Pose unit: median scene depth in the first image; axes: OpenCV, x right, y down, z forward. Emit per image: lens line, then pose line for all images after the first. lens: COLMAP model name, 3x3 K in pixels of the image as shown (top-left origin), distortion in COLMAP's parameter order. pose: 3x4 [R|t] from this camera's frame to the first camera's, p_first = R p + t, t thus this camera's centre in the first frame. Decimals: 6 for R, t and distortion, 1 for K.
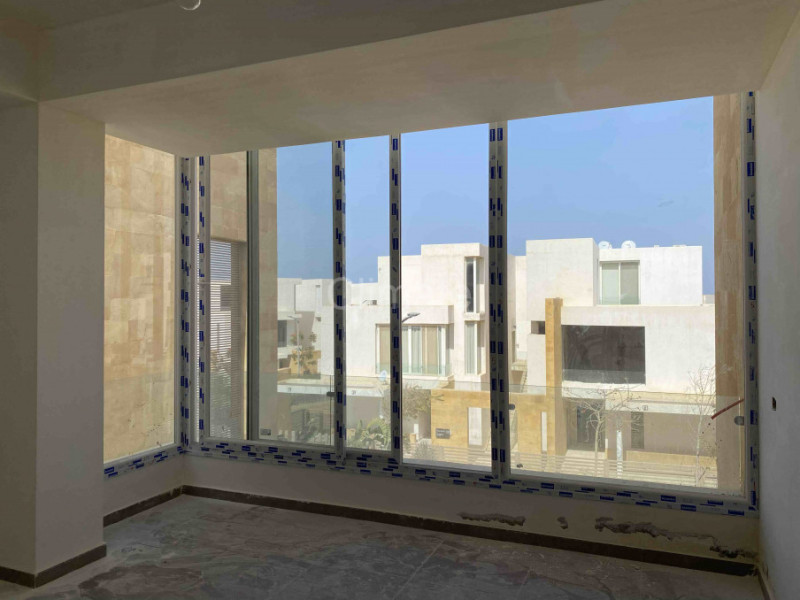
lens RADIAL K [[620.8, 0, 402.4], [0, 620.8, 294.3], [0, 0, 1]] dist [-0.003741, 0.008837]
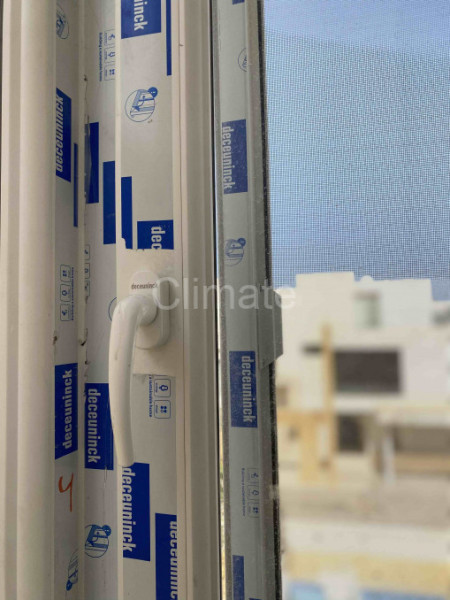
lens RADIAL K [[465.6, 0, 213.8], [0, 465.6, 287.9], [0, 0, 1]] dist [-0.003741, 0.008837]
pose [[0.993507, -0.004407, 0.113684, -0.336515], [0.012445, 0.997463, -0.070094, -0.014076], [-0.113087, 0.071053, 0.991041, 0.912418]]
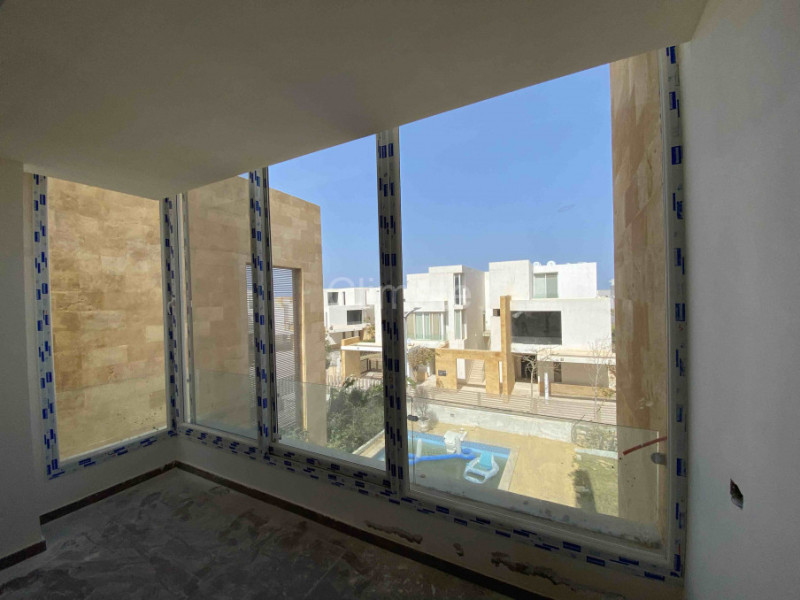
lens RADIAL K [[326.6, 0, 396.4], [0, 326.6, 302.1], [0, 0, 1]] dist [0.007278, -0.014927]
pose [[0.995050, -0.020391, -0.097257, 0.169626], [0.022798, 0.999459, 0.023701, -0.023111], [0.096721, -0.025801, 0.994977, 0.383414]]
